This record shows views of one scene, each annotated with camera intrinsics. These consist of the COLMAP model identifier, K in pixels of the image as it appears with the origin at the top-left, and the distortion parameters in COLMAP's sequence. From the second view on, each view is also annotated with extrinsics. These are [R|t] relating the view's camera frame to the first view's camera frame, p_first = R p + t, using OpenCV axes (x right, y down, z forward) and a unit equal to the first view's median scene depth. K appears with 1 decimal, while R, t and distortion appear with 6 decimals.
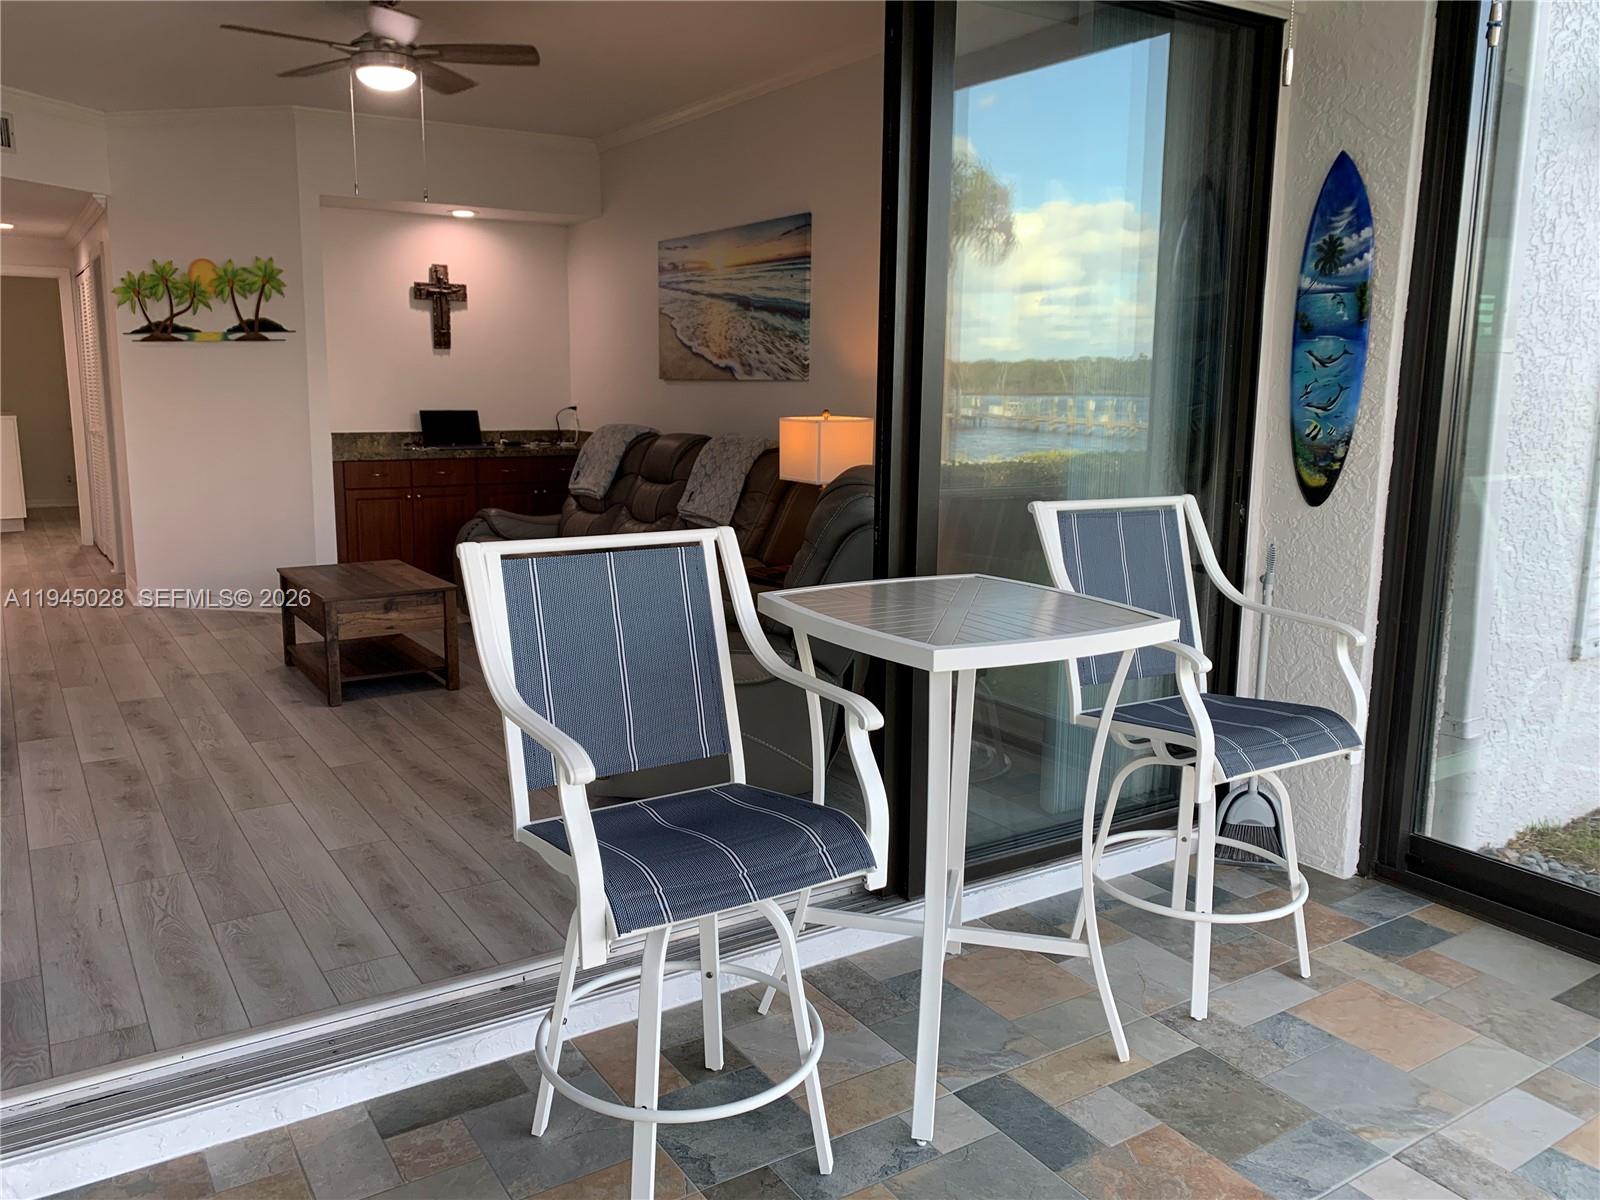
lens RADIAL K [[1231.9, 0, 792.2], [0, 1231.9, 589.3], [0, 0, 1]] dist [0.033752, -0.067472]
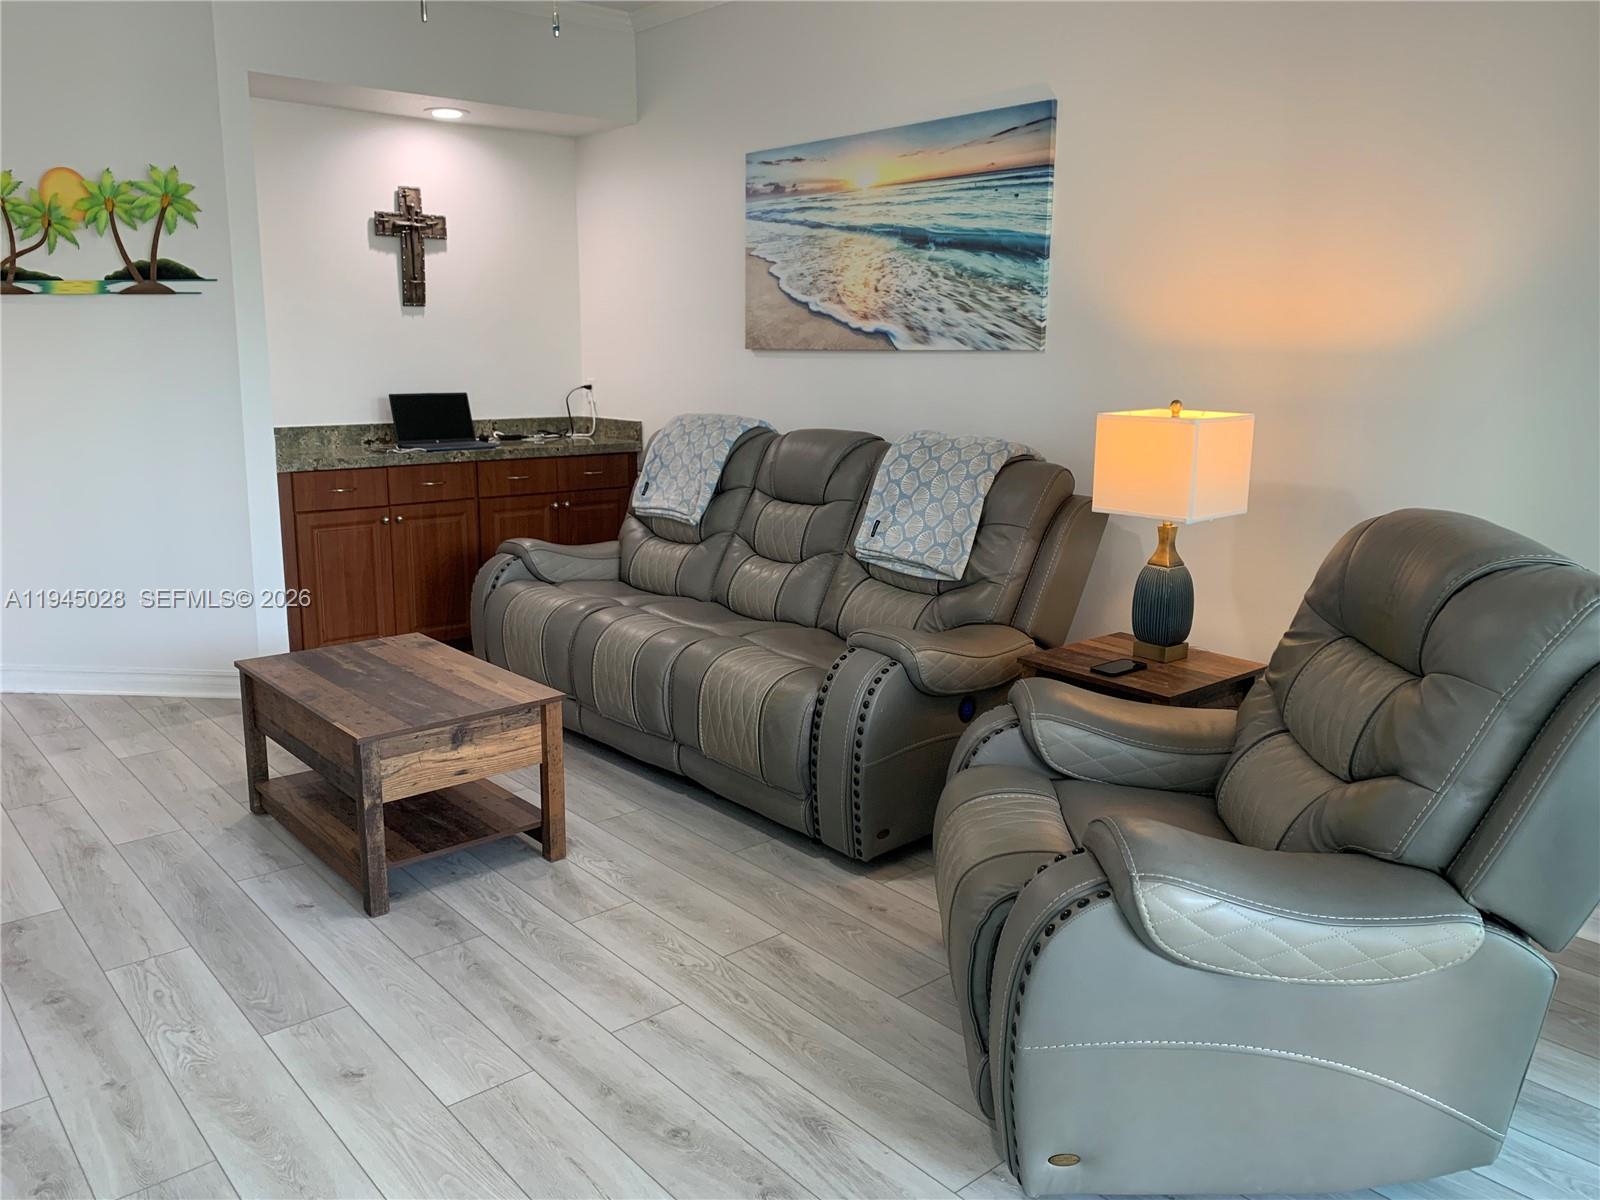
lens RADIAL K [[1236.3, 0, 790.7], [0, 1236.3, 582.5], [0, 0, 1]] dist [0.016825, -0.013181]
pose [[0.991792, -0.028022, 0.124754, -0.203426], [0.024993, 0.999355, 0.025780, -0.061342], [-0.125396, -0.022450, 0.991853, 0.328565]]
